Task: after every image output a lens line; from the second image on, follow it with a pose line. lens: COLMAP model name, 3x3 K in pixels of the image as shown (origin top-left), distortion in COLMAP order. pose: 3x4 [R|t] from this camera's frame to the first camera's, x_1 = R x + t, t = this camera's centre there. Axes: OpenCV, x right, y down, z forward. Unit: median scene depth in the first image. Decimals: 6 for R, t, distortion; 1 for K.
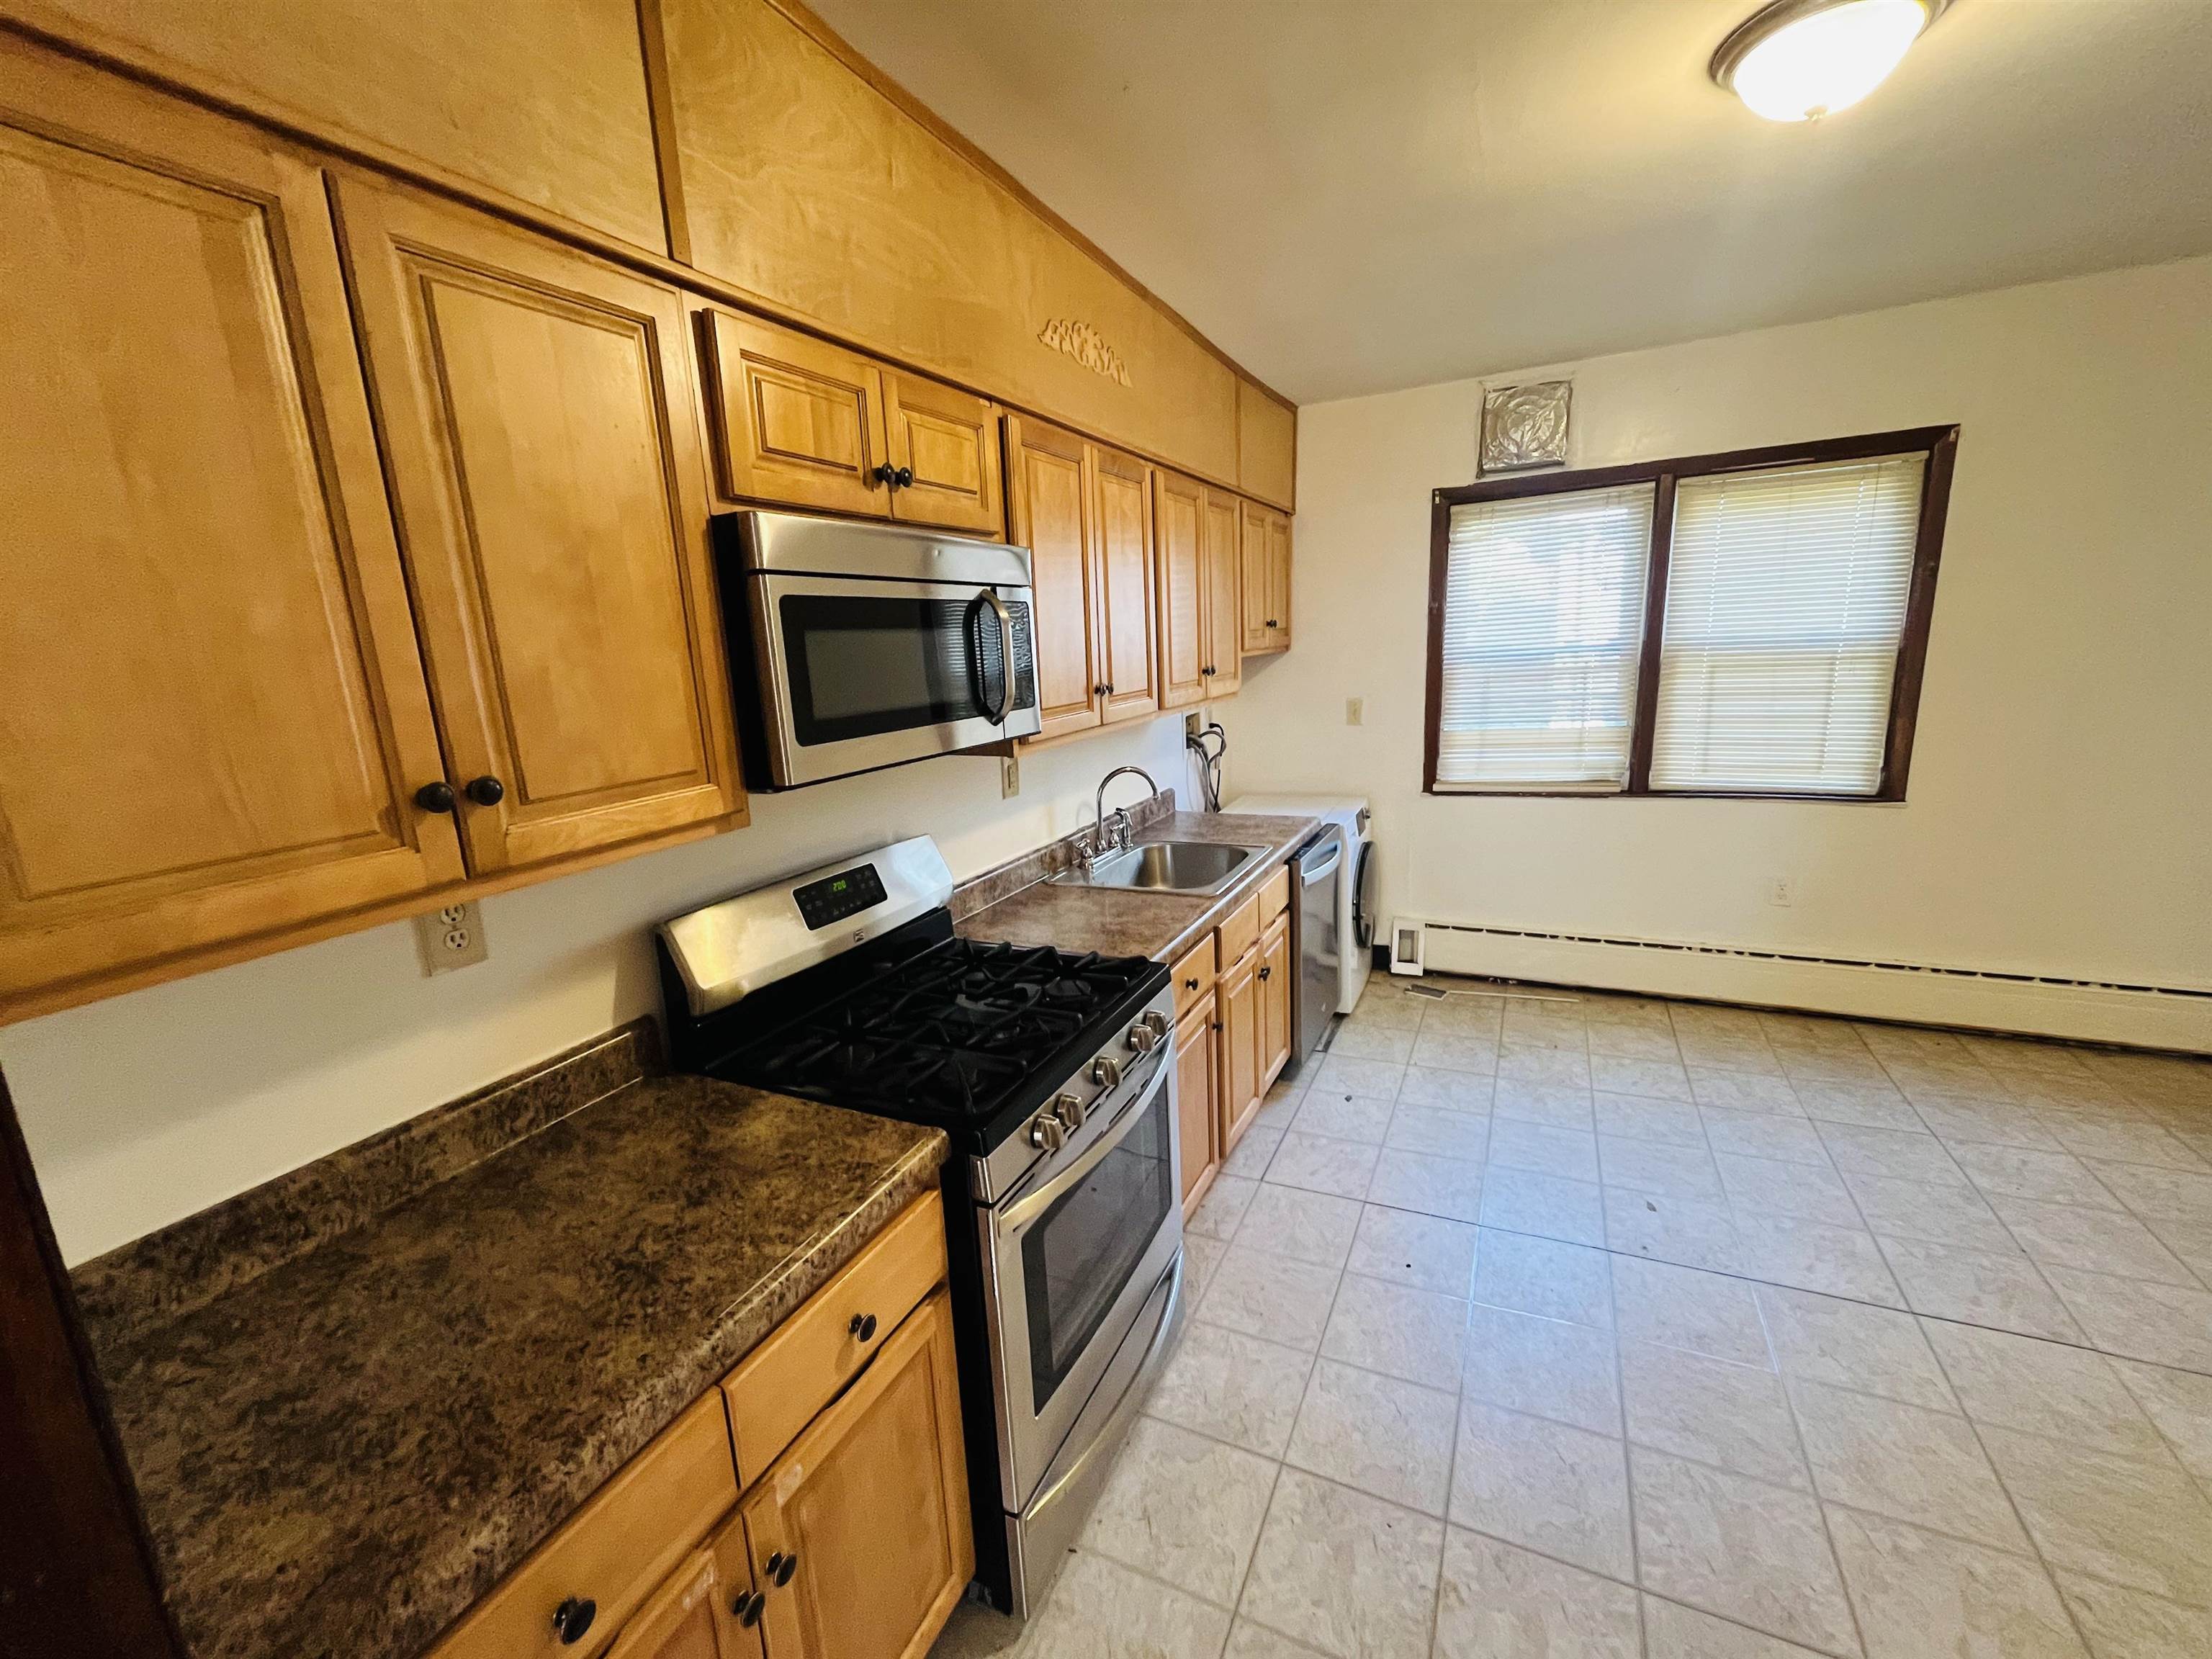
lens RADIAL K [[895.2, 0, 1101.3], [0, 895.2, 836.1], [0, 0, 1]] dist [-0.001060, -0.000236]
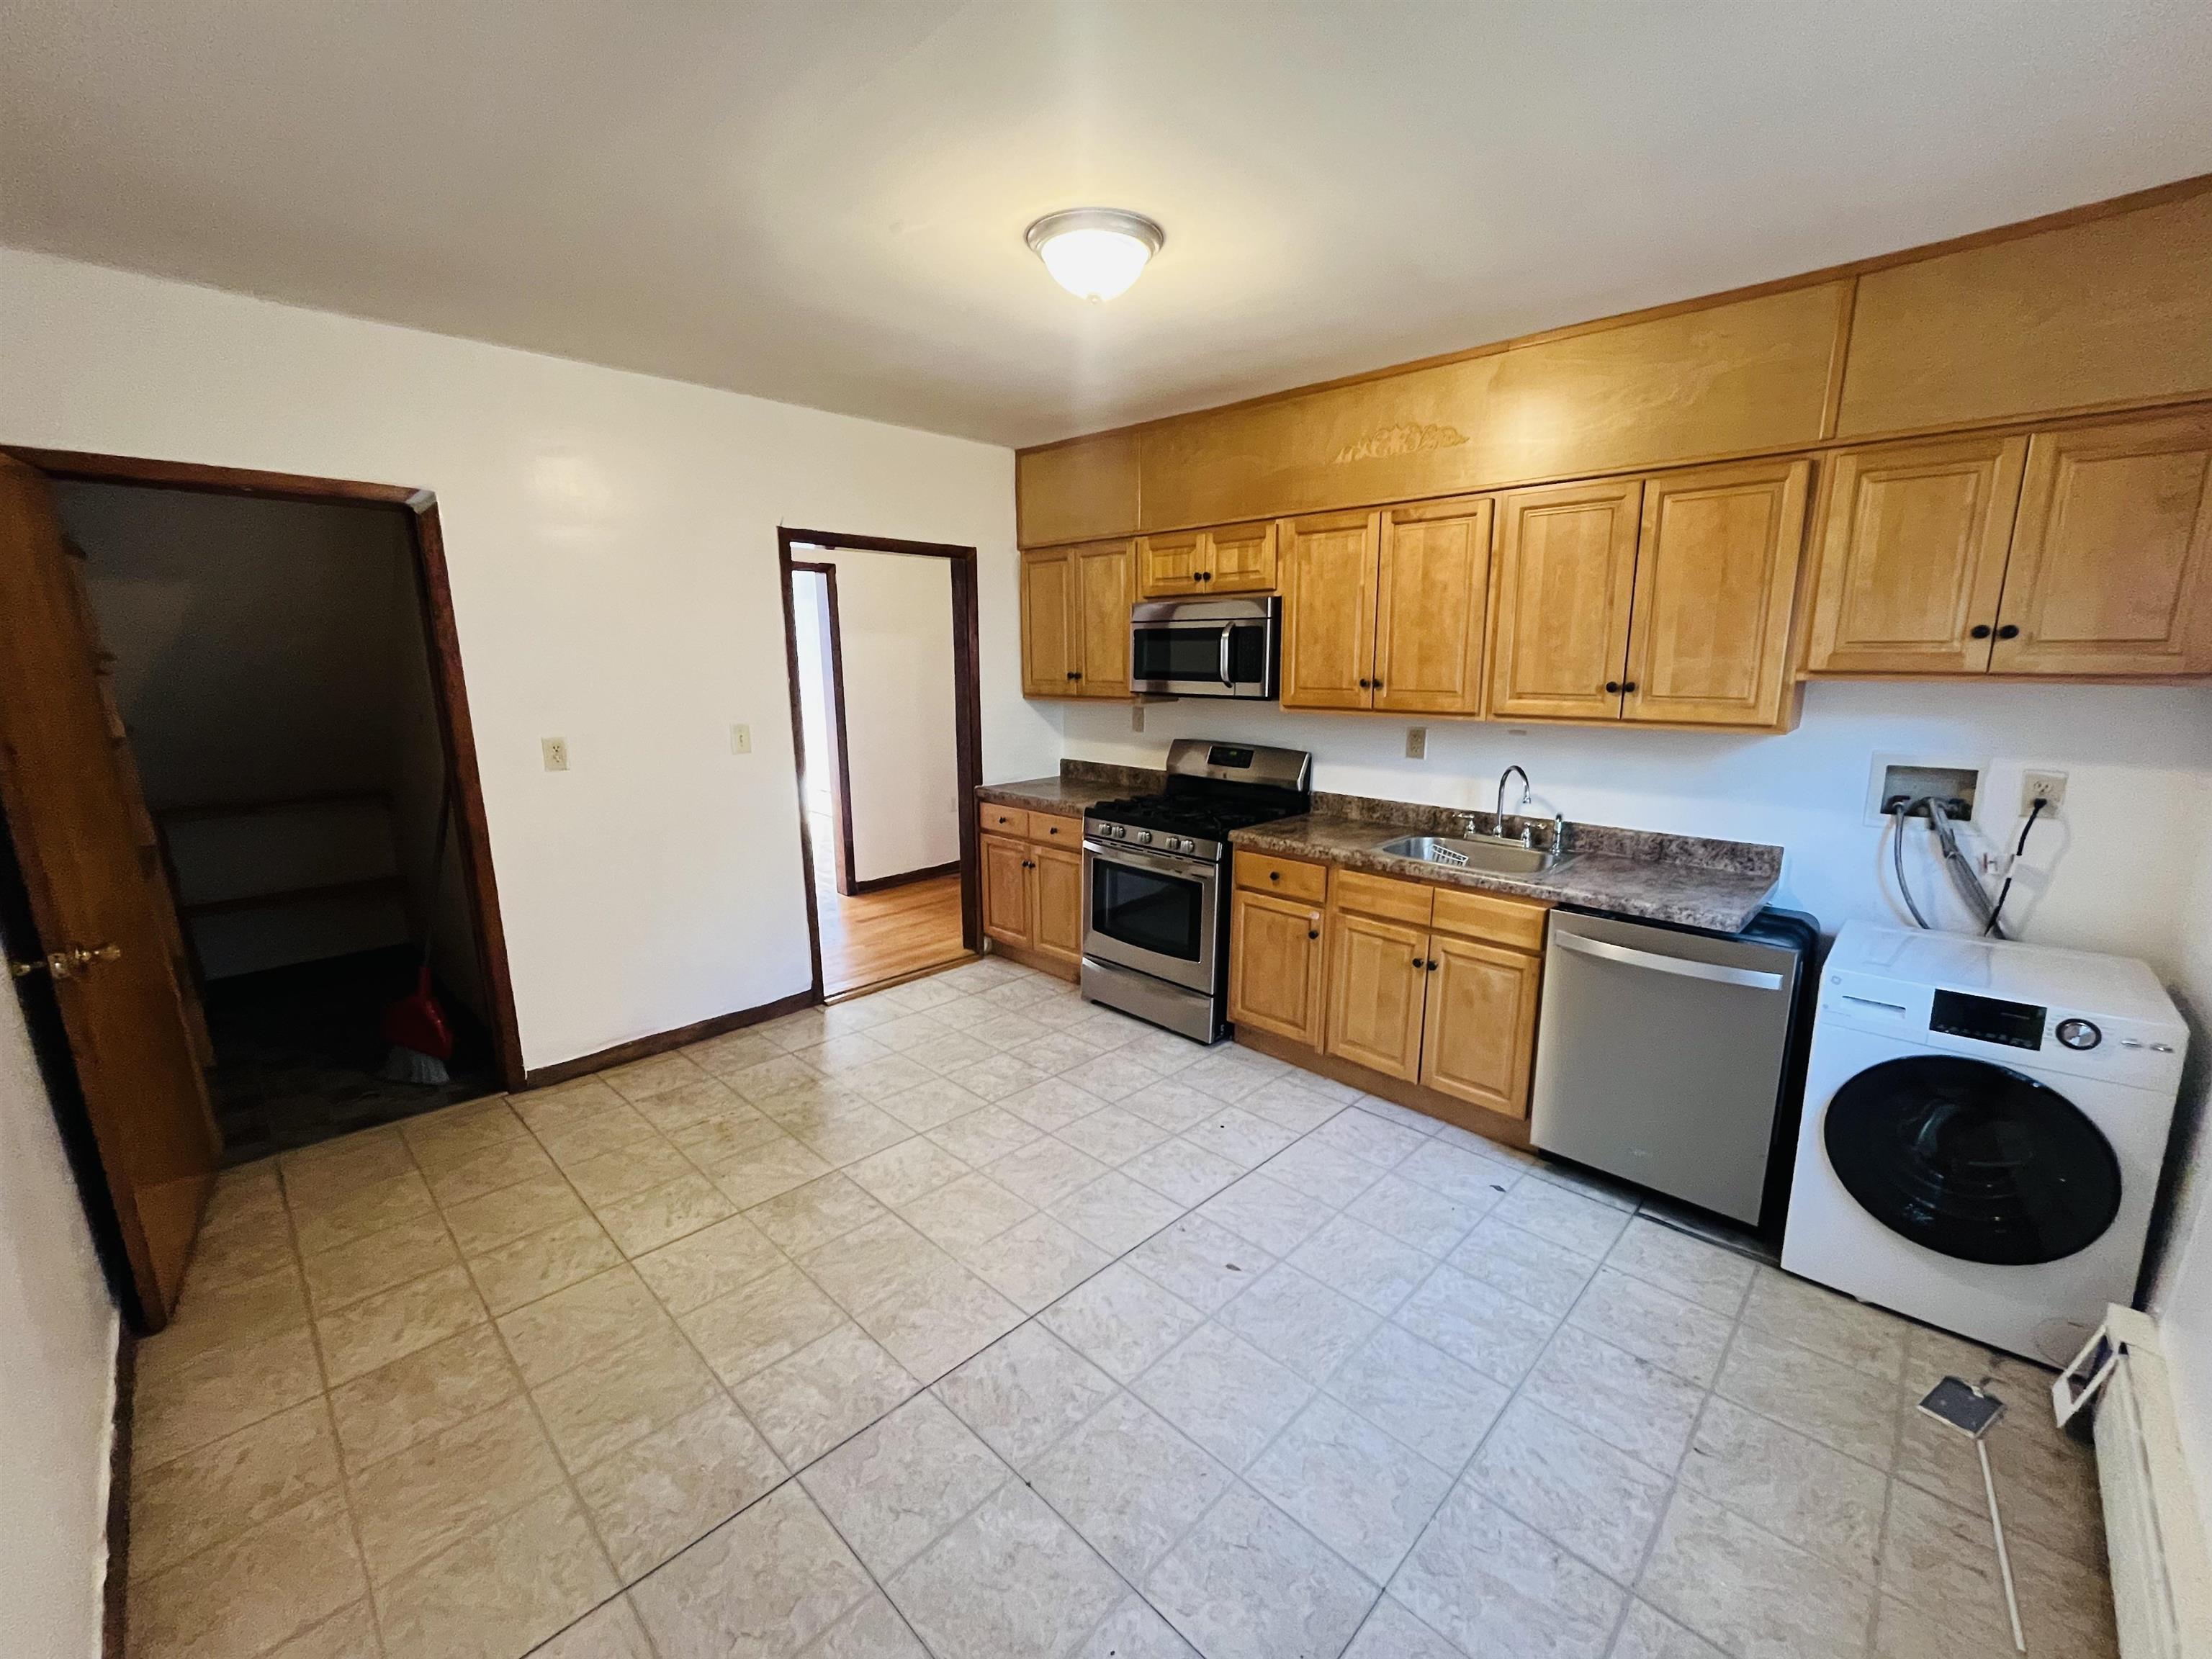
lens RADIAL K [[895.2, 0, 1101.3], [0, 895.2, 836.1], [0, 0, 1]] dist [-0.001060, -0.000236]
pose [[-0.317691, 0.242391, -0.916689, 1.900529], [-0.182932, 0.932943, 0.310087, -0.382695], [0.930381, 0.266204, -0.252046, 1.318272]]
